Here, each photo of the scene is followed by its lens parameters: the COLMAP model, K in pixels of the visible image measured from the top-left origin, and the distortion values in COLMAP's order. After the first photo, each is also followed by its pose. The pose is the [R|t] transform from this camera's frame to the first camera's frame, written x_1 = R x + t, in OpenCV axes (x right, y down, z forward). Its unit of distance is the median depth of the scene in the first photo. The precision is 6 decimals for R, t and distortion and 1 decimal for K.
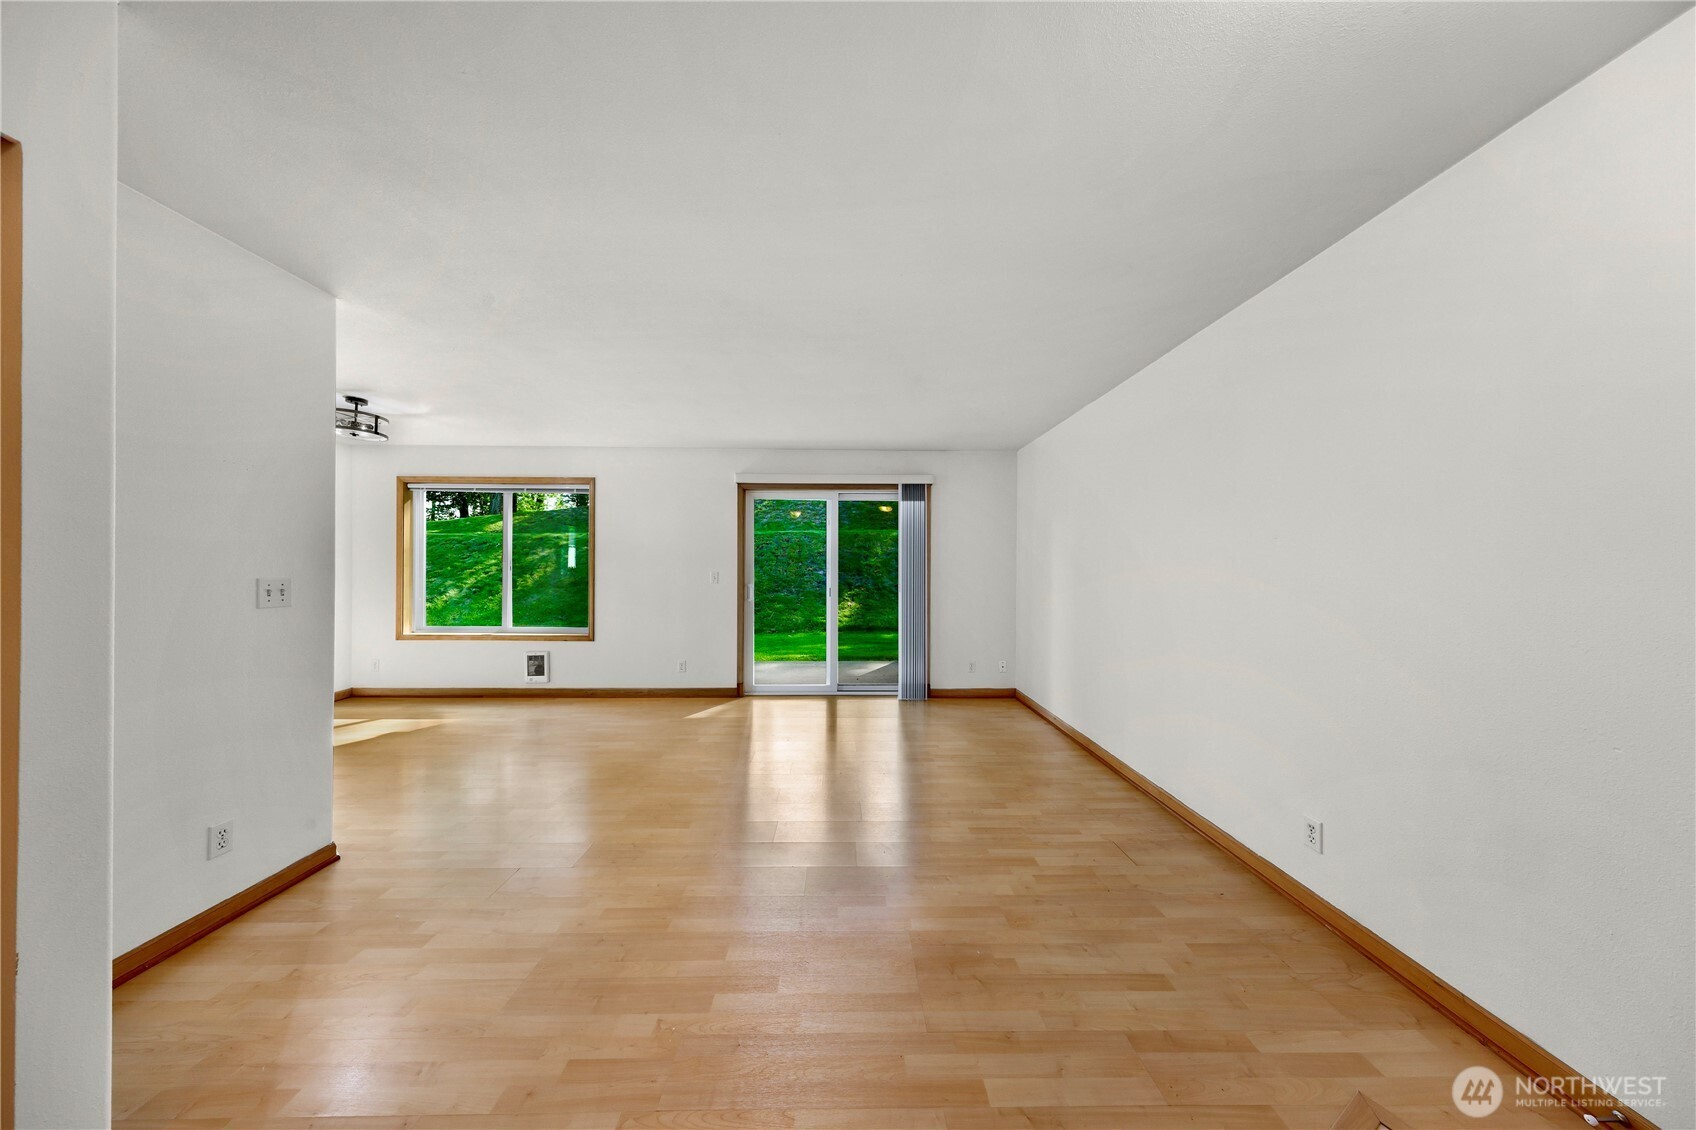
lens RADIAL K [[498.8, 0, 848.4], [0, 498.8, 564.9], [0, 0, 1]] dist [-0.000610, 0.000174]
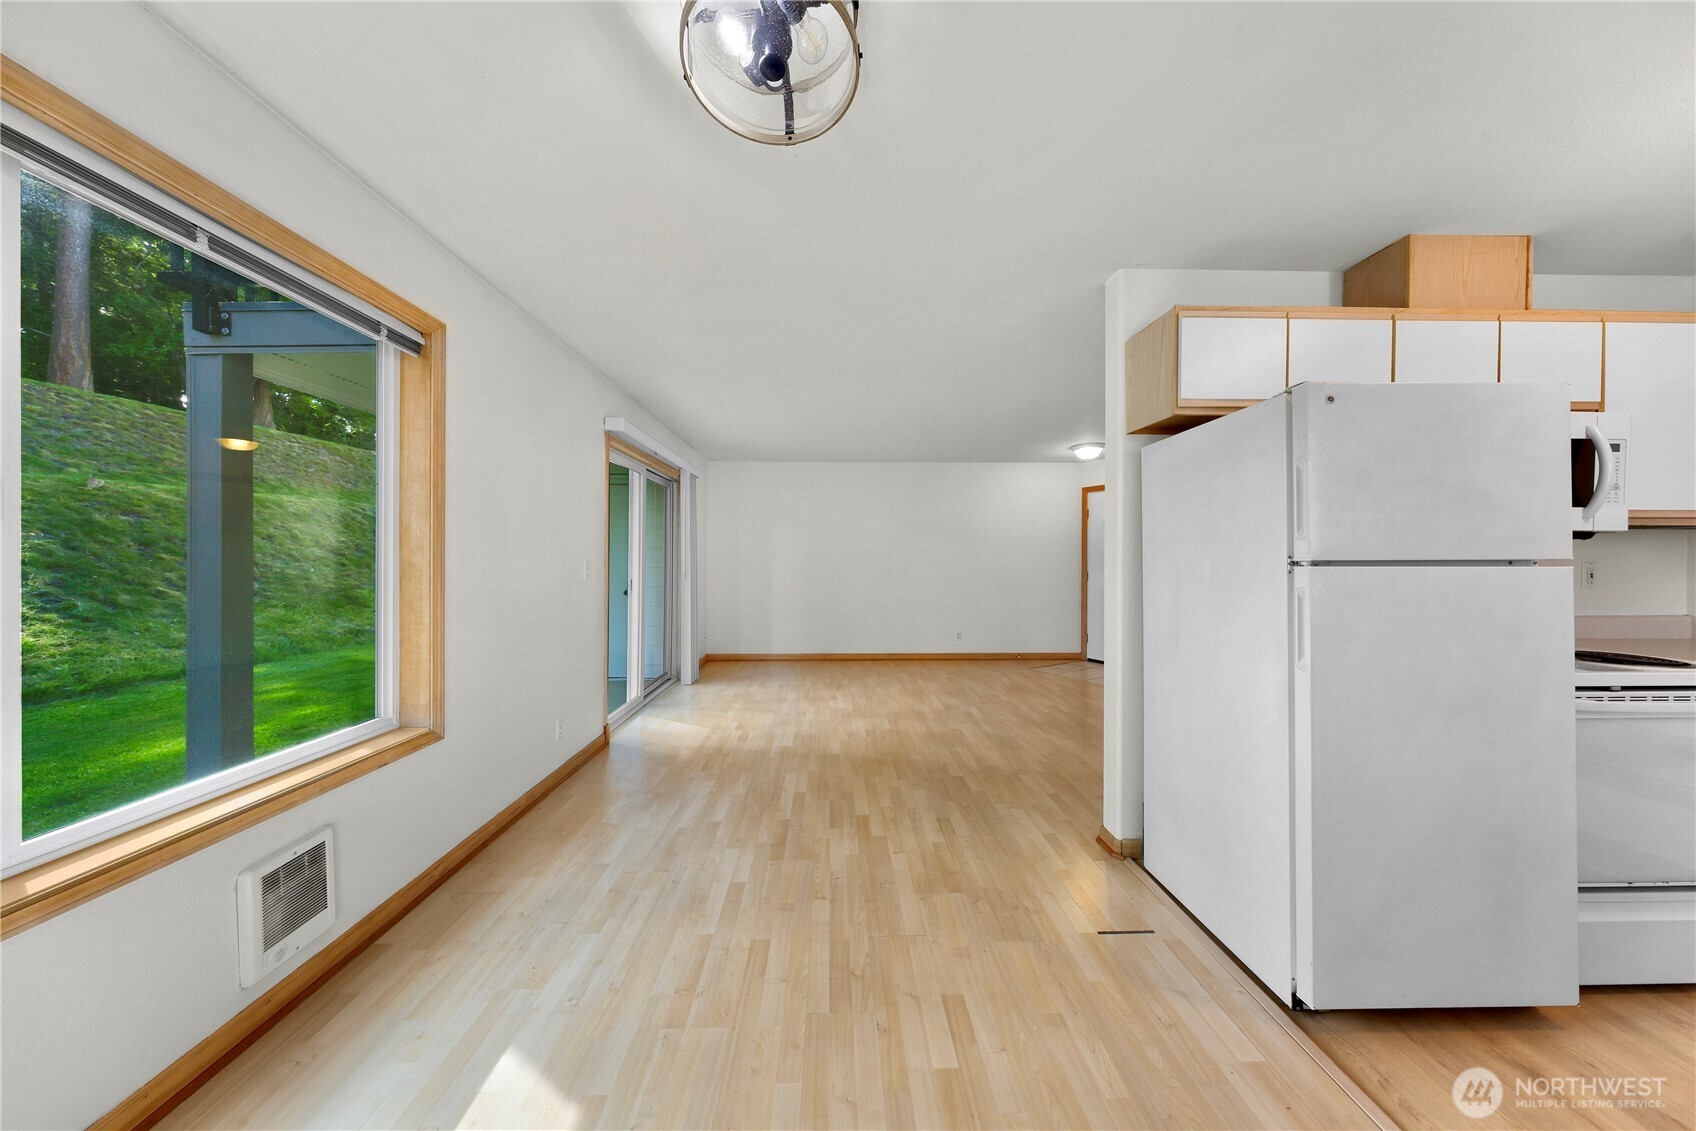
lens RADIAL K [[498.8, 0, 843.4], [0, 498.8, 562.1], [0, 0, 1]] dist [-0.000610, 0.000174]
pose [[-0.007066, -0.010919, 0.999915, -0.910255], [-0.006863, 0.999917, 0.010871, 0.006348], [-0.999951, -0.006785, -0.007141, 0.686919]]
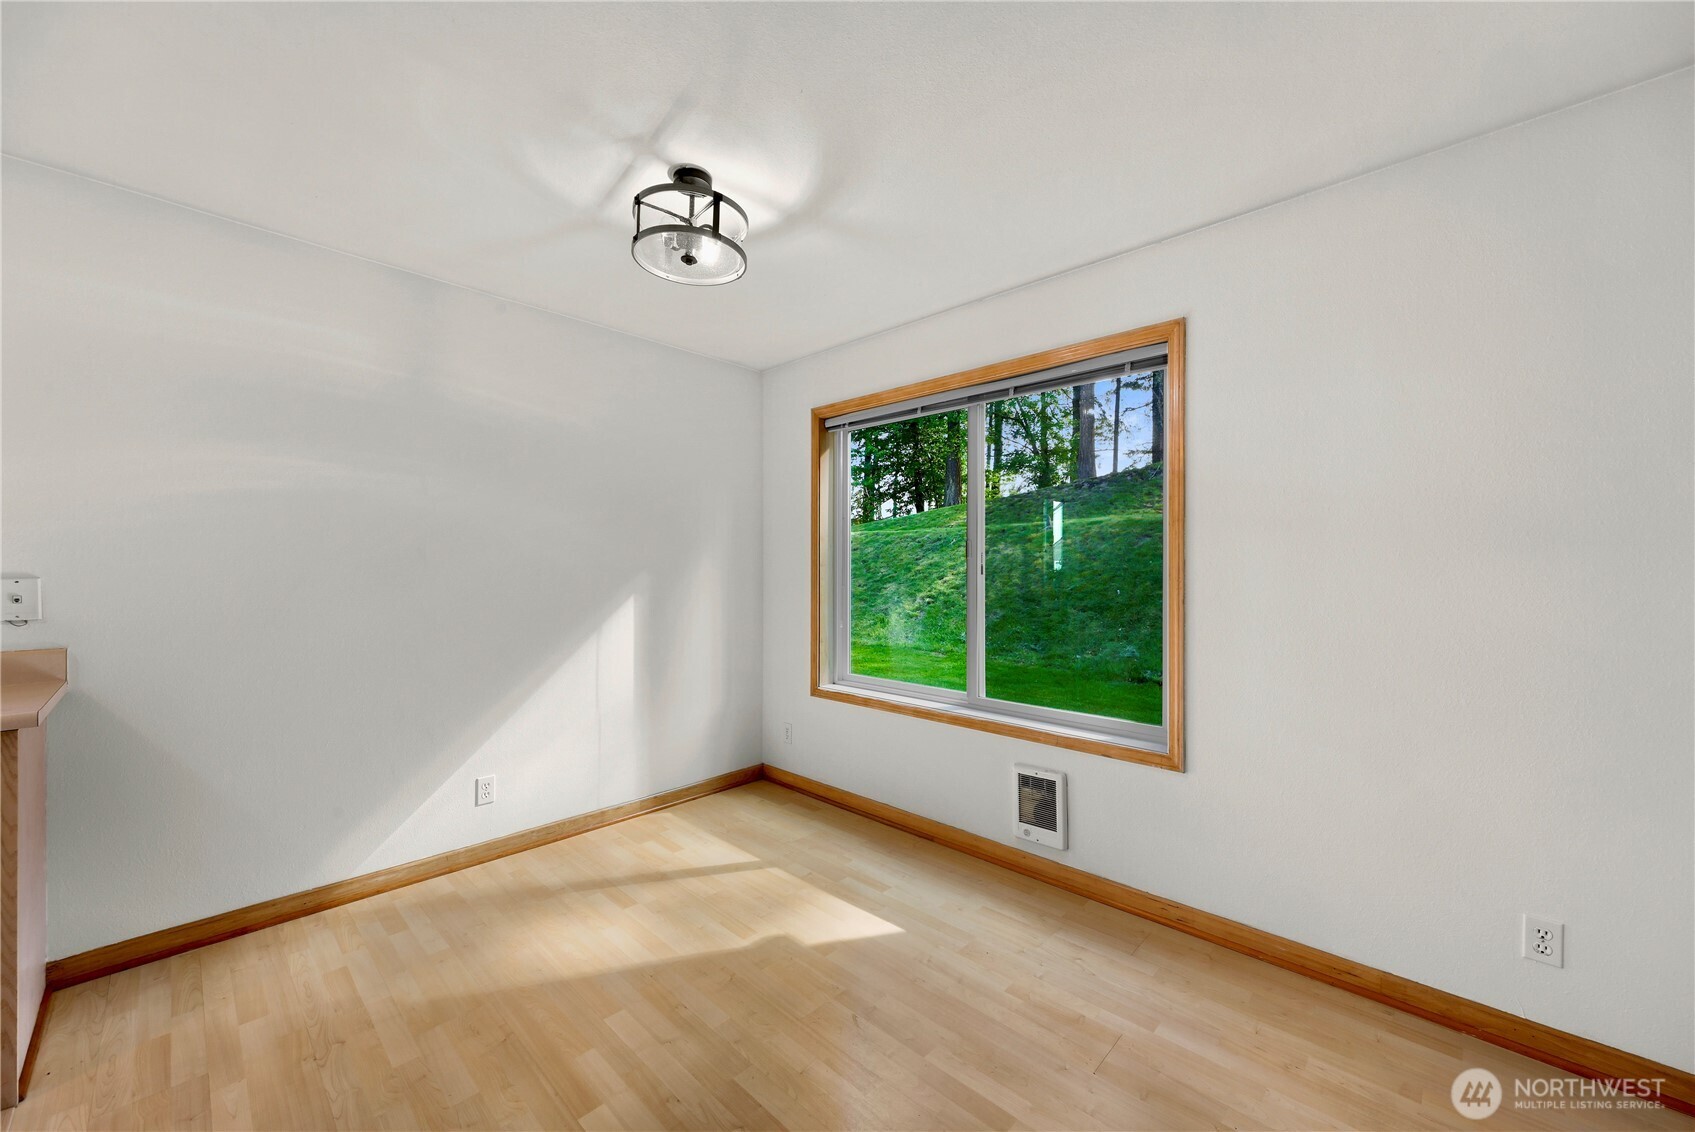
lens RADIAL K [[639.8, 0, 839.0], [0, 639.8, 568.8], [0, 0, 1]] dist [-0.000924, 0.000558]
pose [[0.706305, -0.002457, -0.707903, -0.361646], [0.002248, 0.999997, -0.001228, 0.005860], [0.707904, -0.000724, 0.706309, 0.499915]]
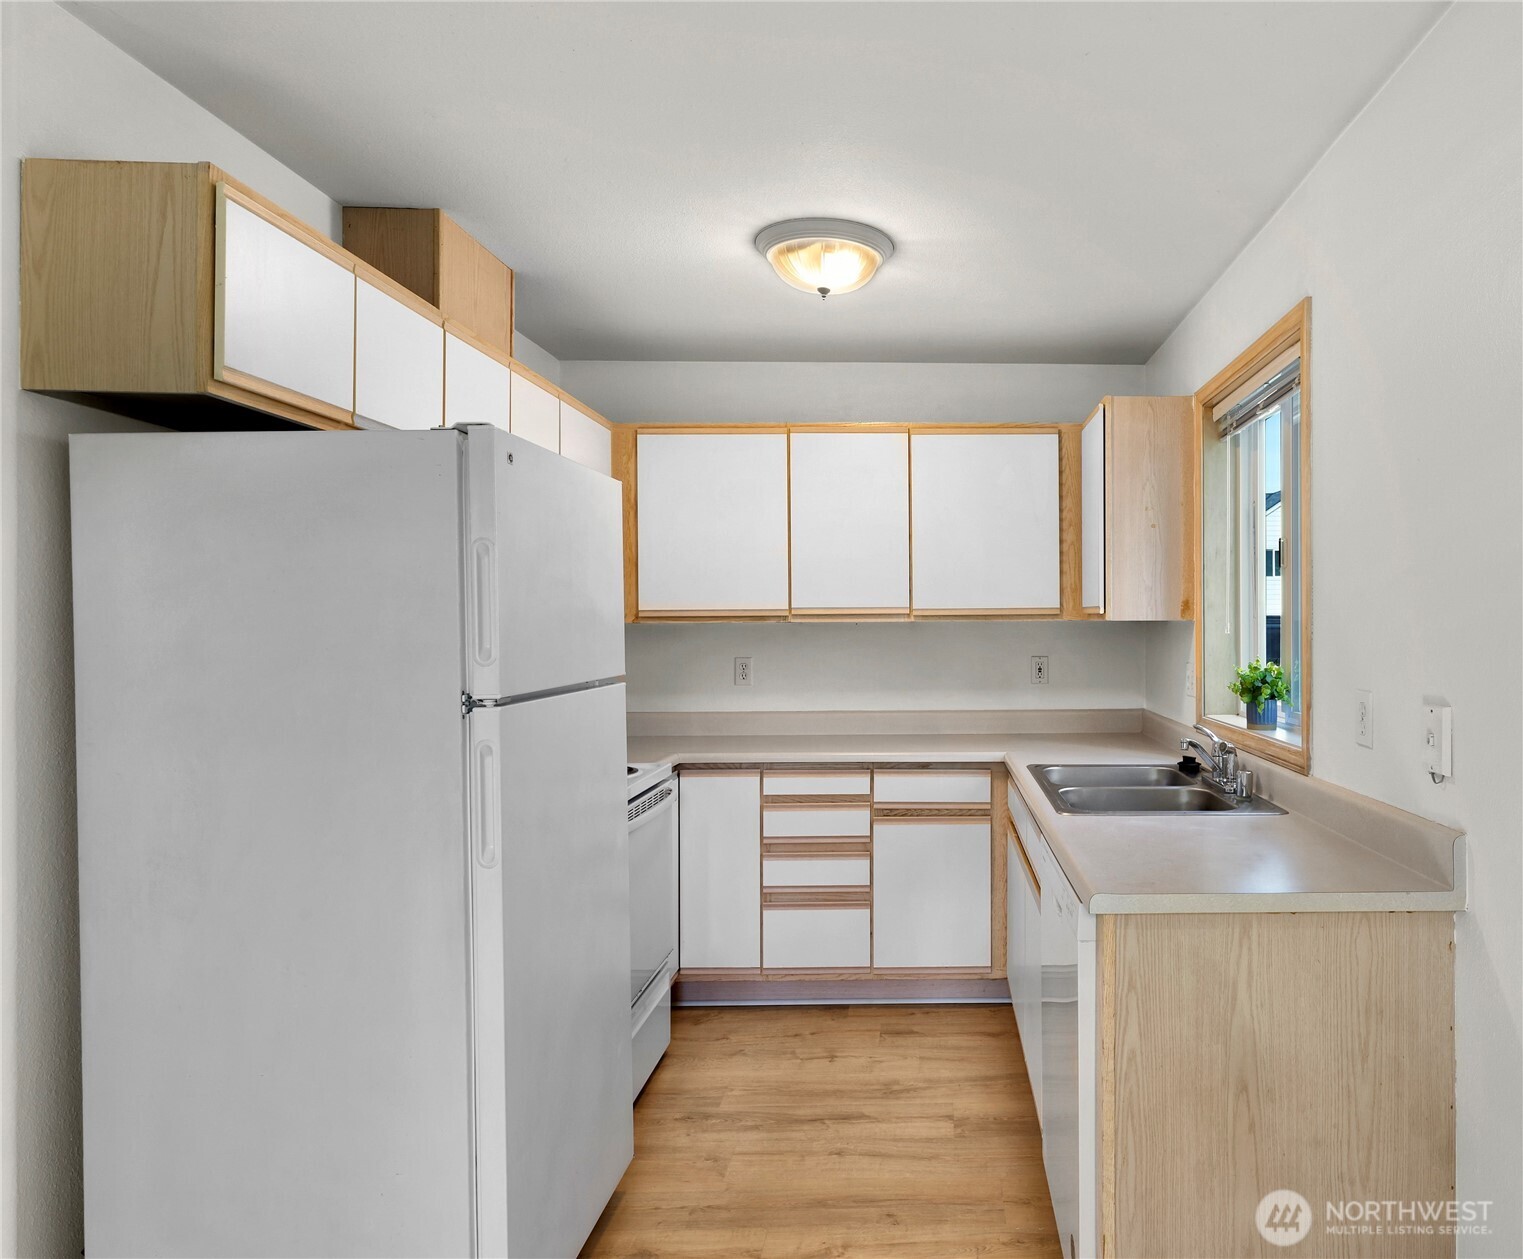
lens RADIAL K [[1001.6, 0, 960.6], [0, 1001.6, 622.6], [0, 0, 1]] dist [-0.000061, -0.000259]
pose [[-0.999864, -0.001638, -0.016423, -0.800755], [-0.001536, 0.999980, -0.006200, -0.018293], [0.016433, -0.006174, -0.999846, 0.791158]]
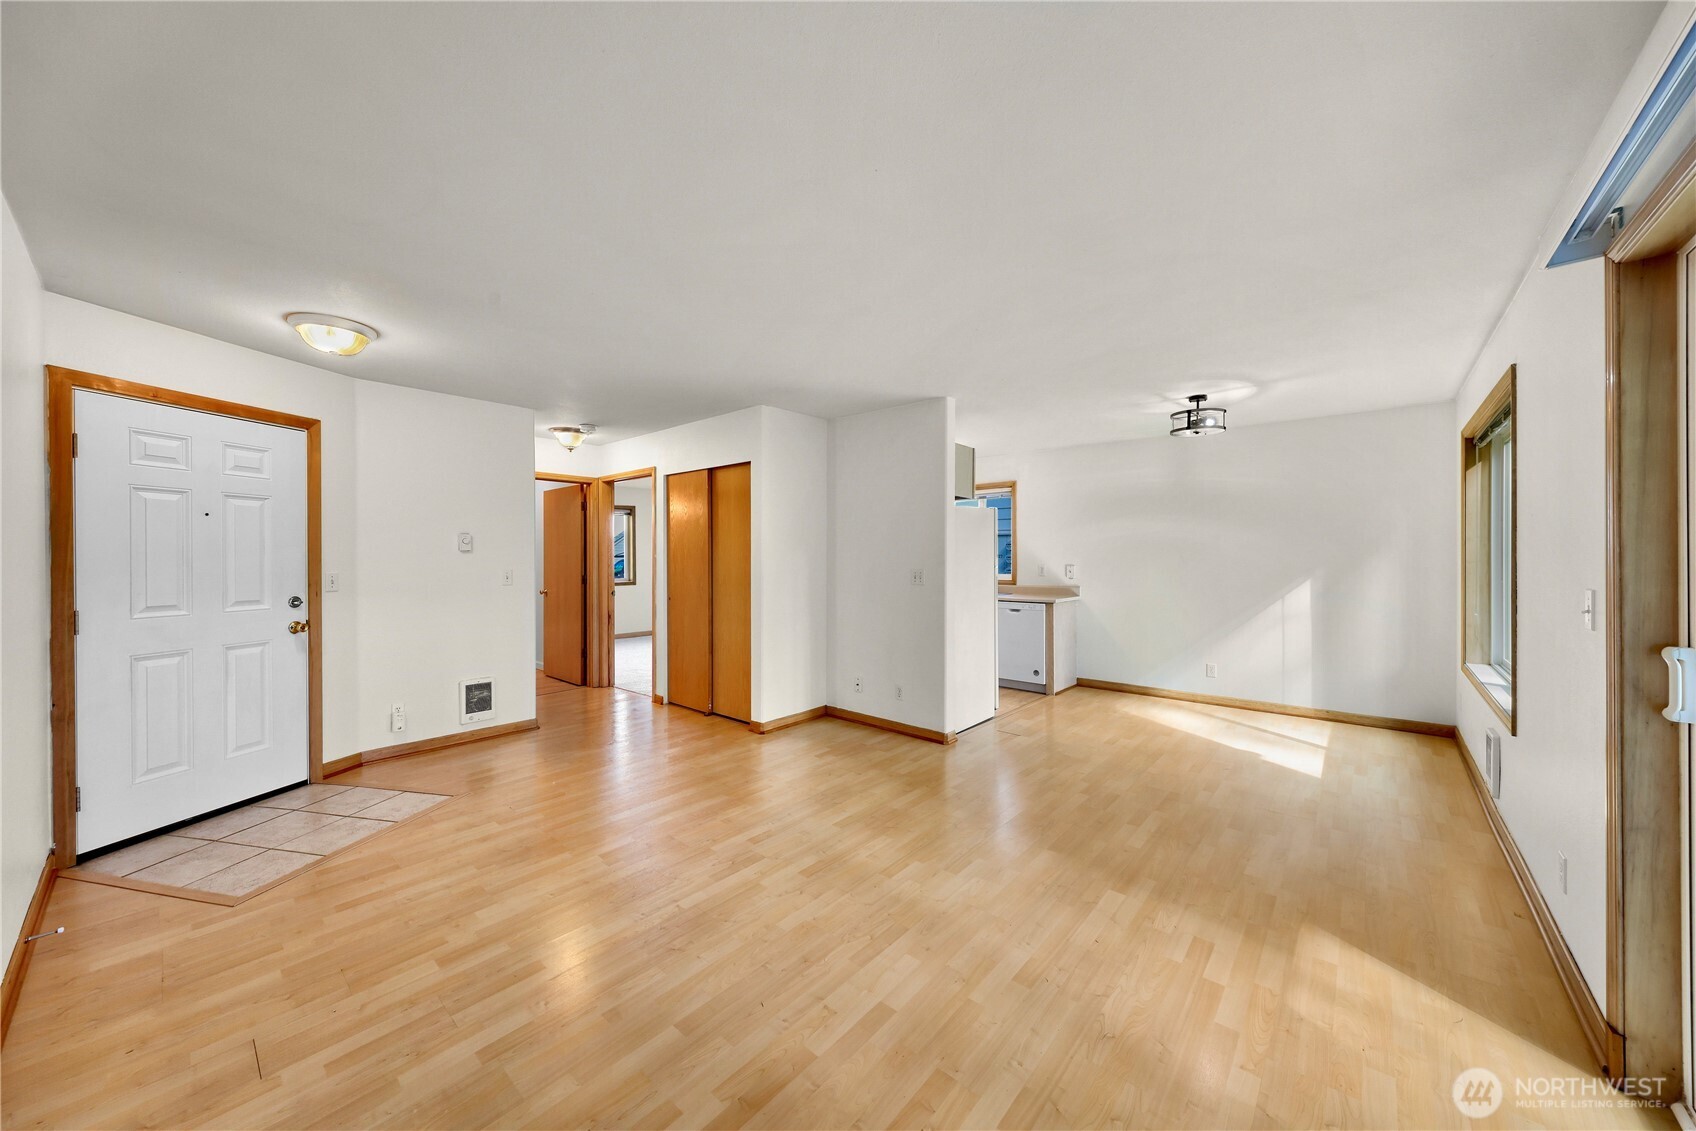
lens RADIAL K [[604.5, 0, 839.5], [0, 604.5, 561.1], [0, 0, 1]] dist [0.001352, 0.000051]
pose [[-0.677435, 0.003504, -0.735574, 0.285169], [0.003501, 0.999993, 0.001539, -0.003263], [0.735574, -0.001532, -0.677443, 0.925393]]
